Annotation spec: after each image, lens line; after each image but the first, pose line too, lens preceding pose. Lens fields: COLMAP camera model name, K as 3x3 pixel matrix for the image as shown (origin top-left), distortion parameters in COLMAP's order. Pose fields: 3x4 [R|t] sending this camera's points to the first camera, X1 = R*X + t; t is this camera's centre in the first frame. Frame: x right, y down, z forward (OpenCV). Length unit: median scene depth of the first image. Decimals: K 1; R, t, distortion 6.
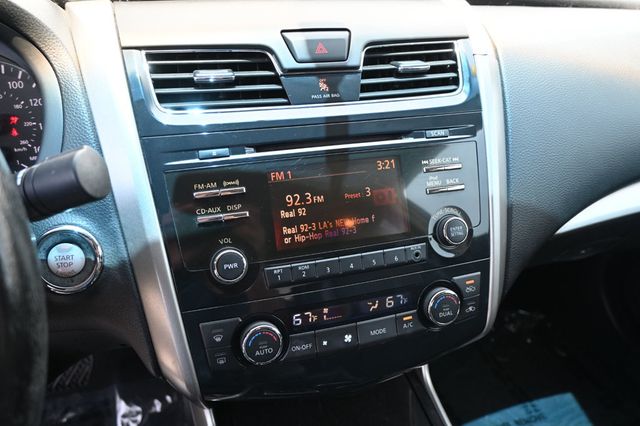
lens RADIAL K [[487.8, 0, 320.0], [0, 487.8, 210.2], [0, 0, 1]] dist [-0.008641, -0.001347]
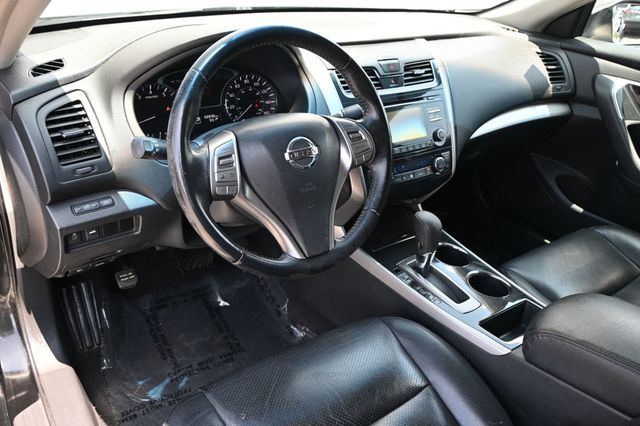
lens RADIAL K [[498.8, 0, 319.9], [0, 498.8, 213.5], [0, 0, 1]] dist [0.000275, -0.000300]
pose [[0.957652, -0.108892, 0.266544, -1.119055], [0.099910, 0.993882, 0.047074, 0.273435], [-0.270040, -0.018450, 0.962672, -1.426466]]
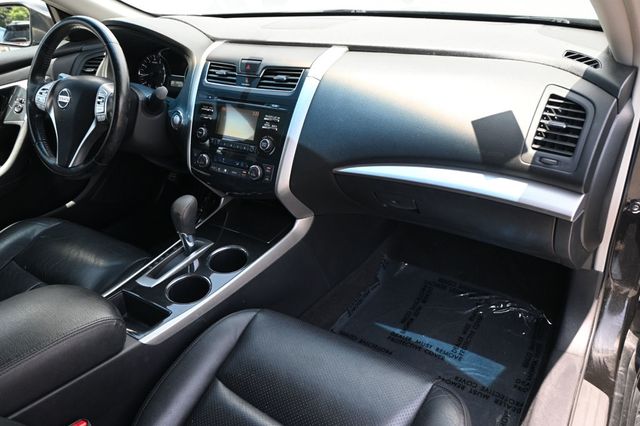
lens RADIAL K [[487.8, 0, 319.8], [0, 487.8, 215.8], [0, 0, 1]] dist [-0.008641, -0.001347]
pose [[0.624400, 0.327300, -0.709225, 2.370451], [-0.285839, 0.940741, 0.182490, -0.154279], [0.726925, 0.088778, 0.680954, -0.472988]]
